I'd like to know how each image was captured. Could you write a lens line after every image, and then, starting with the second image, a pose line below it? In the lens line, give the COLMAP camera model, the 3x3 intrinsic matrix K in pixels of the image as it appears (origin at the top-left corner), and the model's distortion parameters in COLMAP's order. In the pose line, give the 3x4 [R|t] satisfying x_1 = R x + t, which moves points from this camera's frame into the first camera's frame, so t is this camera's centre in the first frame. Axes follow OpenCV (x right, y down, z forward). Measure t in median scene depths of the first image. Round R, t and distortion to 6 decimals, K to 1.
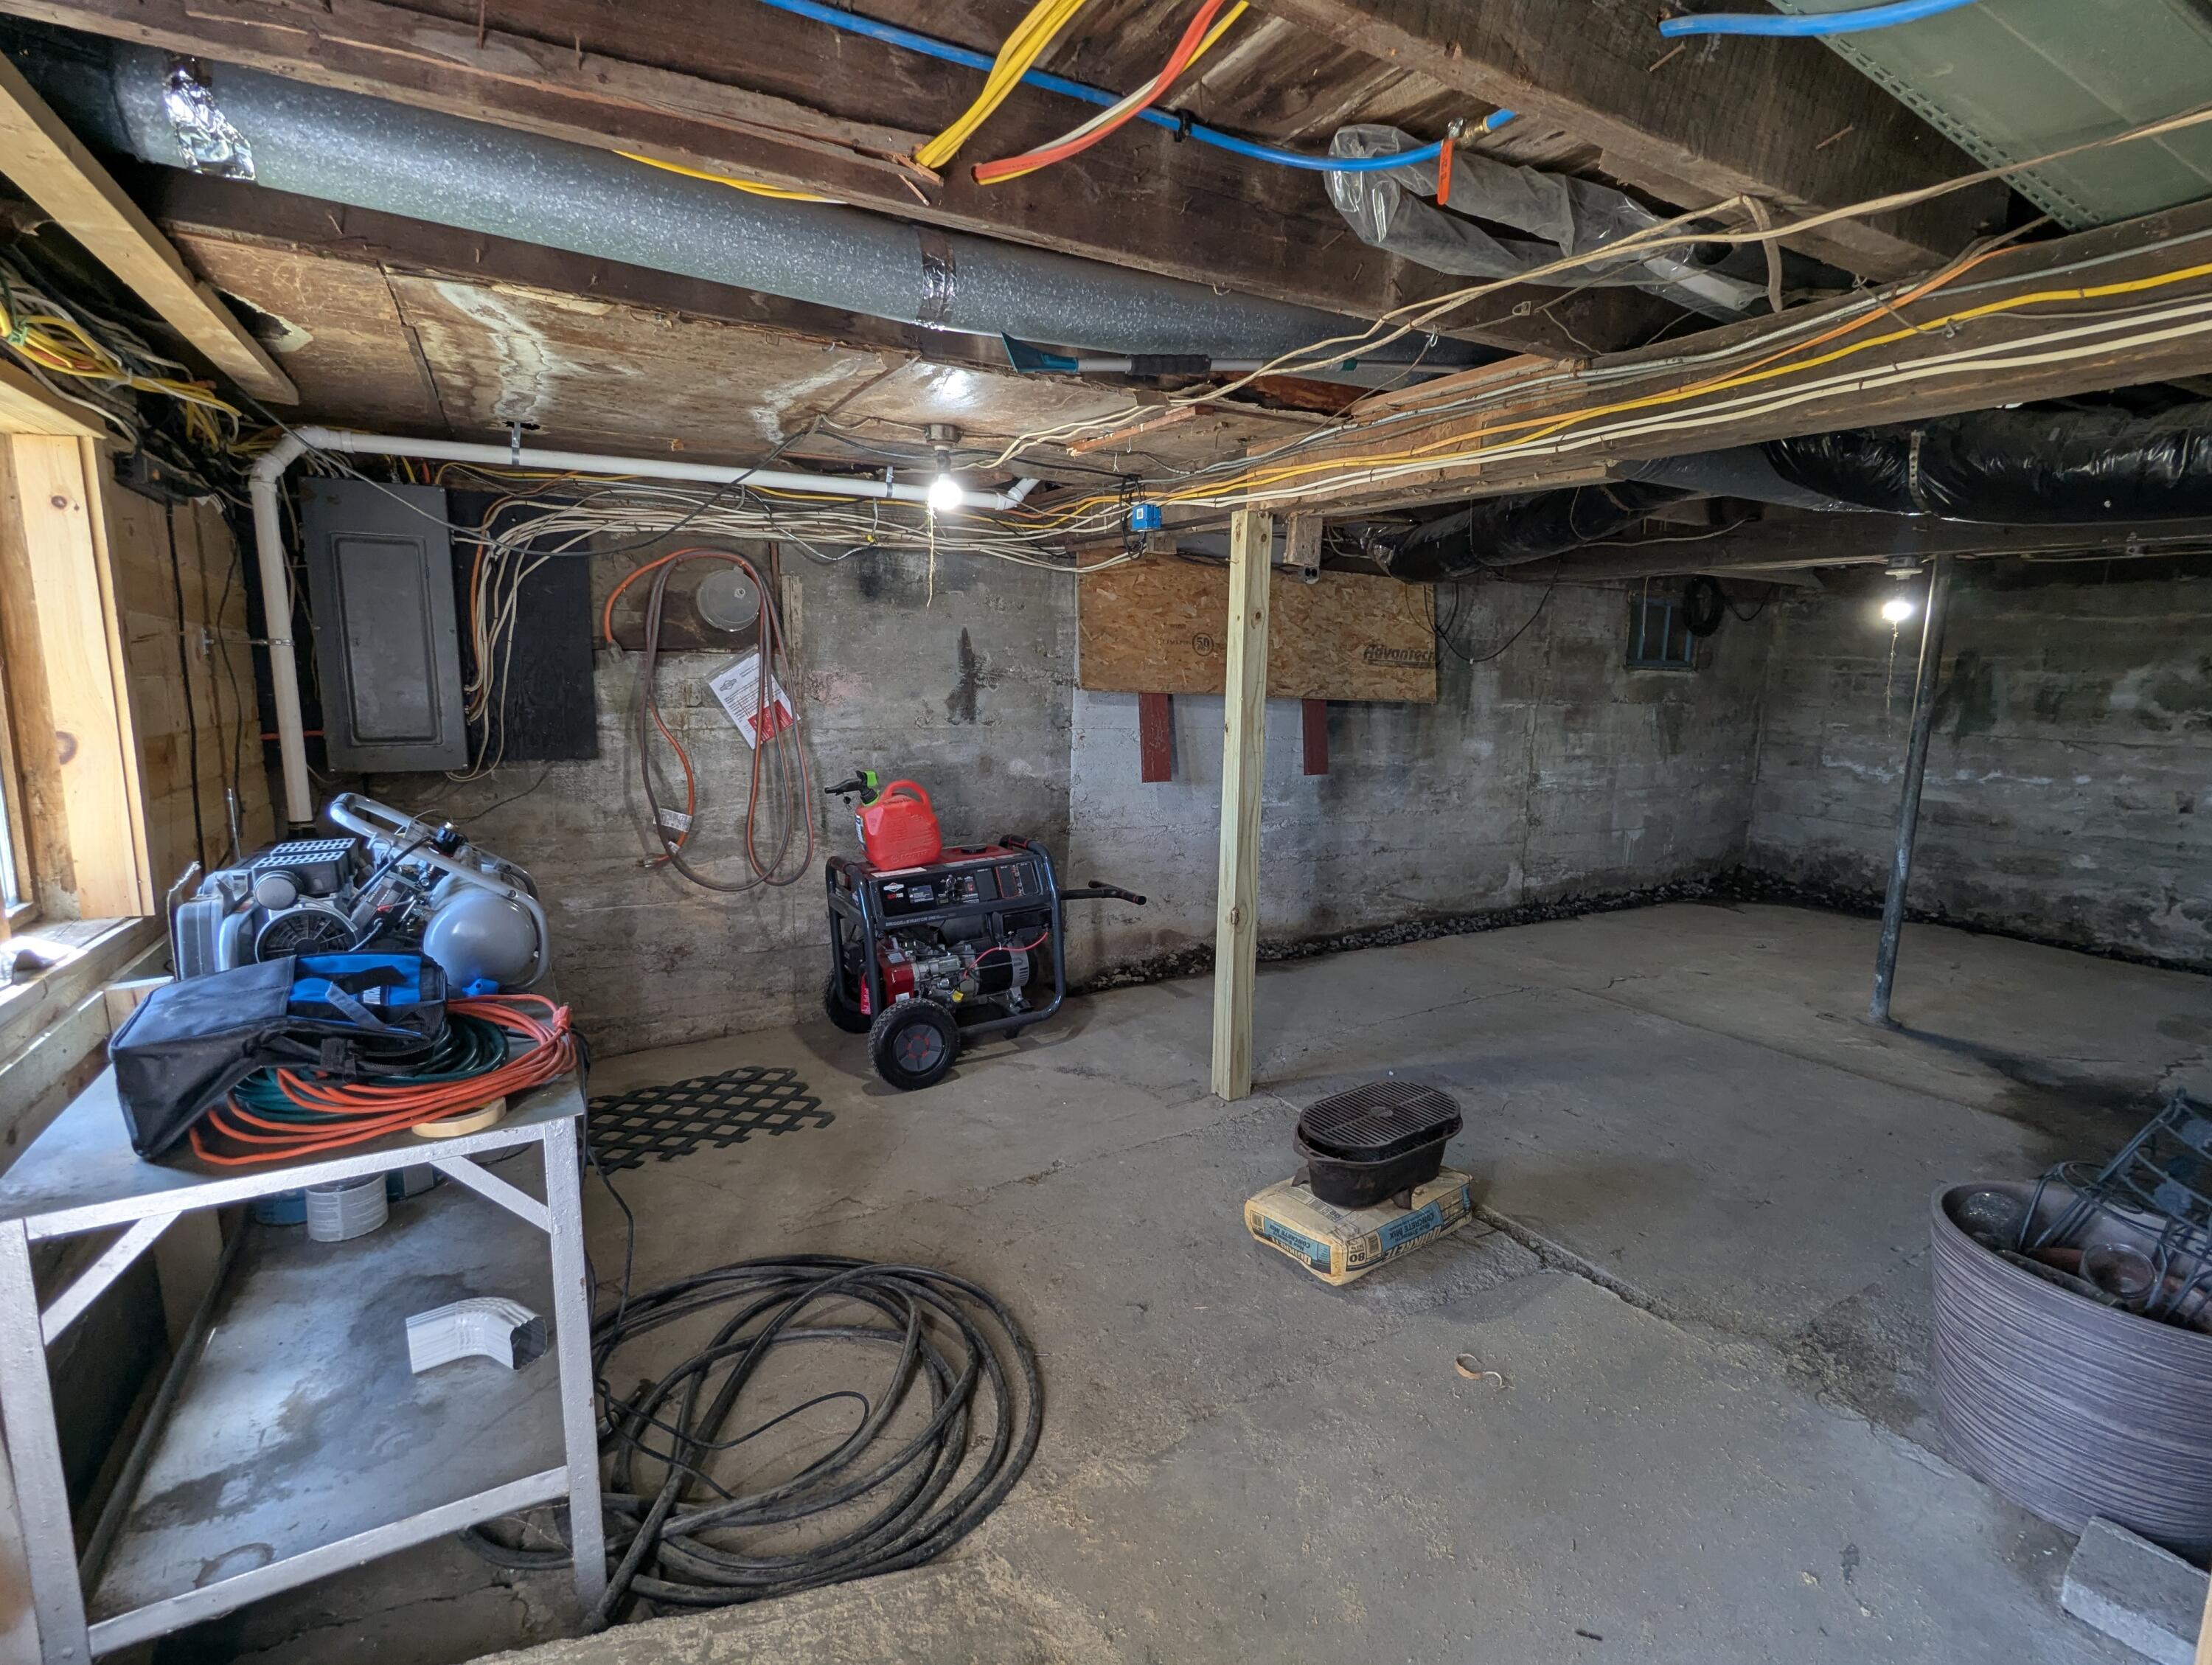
lens RADIAL K [[1051.7, 0, 1100.9], [0, 1051.7, 830.0], [0, 0, 1]] dist [0.001128, 0.000029]
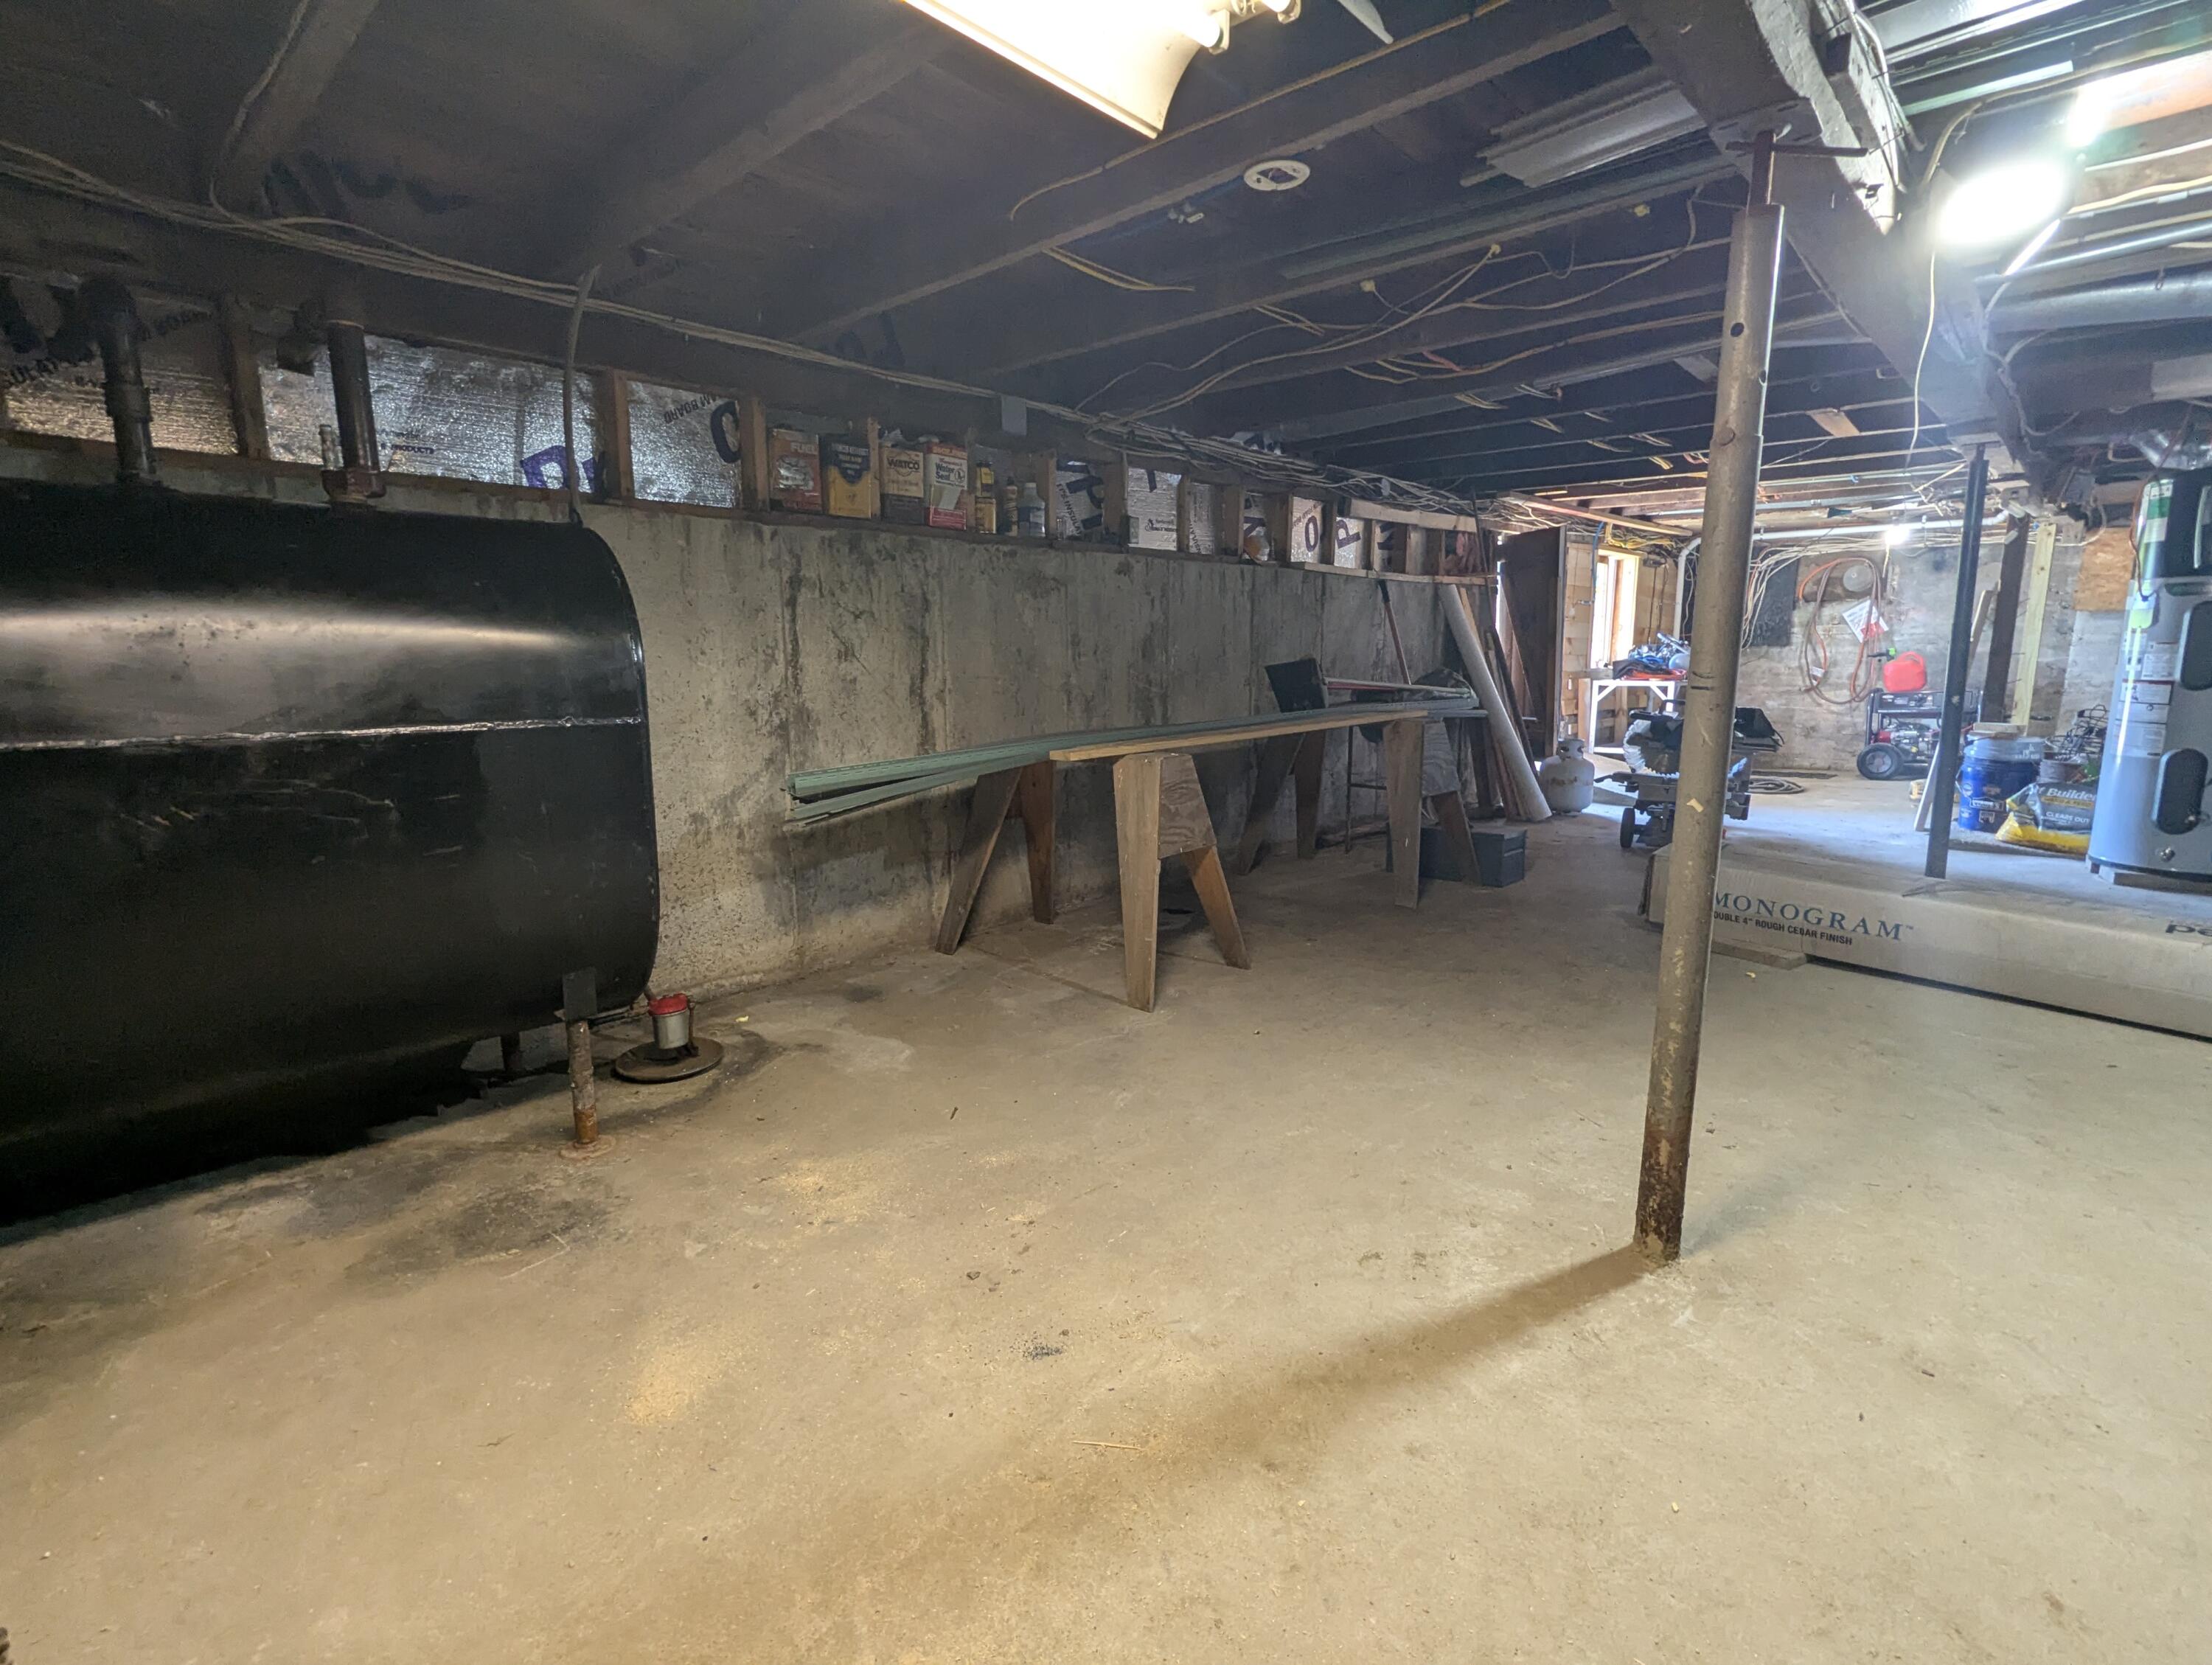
lens RADIAL K [[1051.7, 0, 1100.9], [0, 1051.7, 823.1], [0, 0, 1]] dist [0.001128, 0.000029]
pose [[0.306711, 0.142954, -0.941006, 1.422672], [-0.131366, 0.985553, 0.106904, 0.292431], [0.942694, 0.090828, 0.321059, -1.303080]]
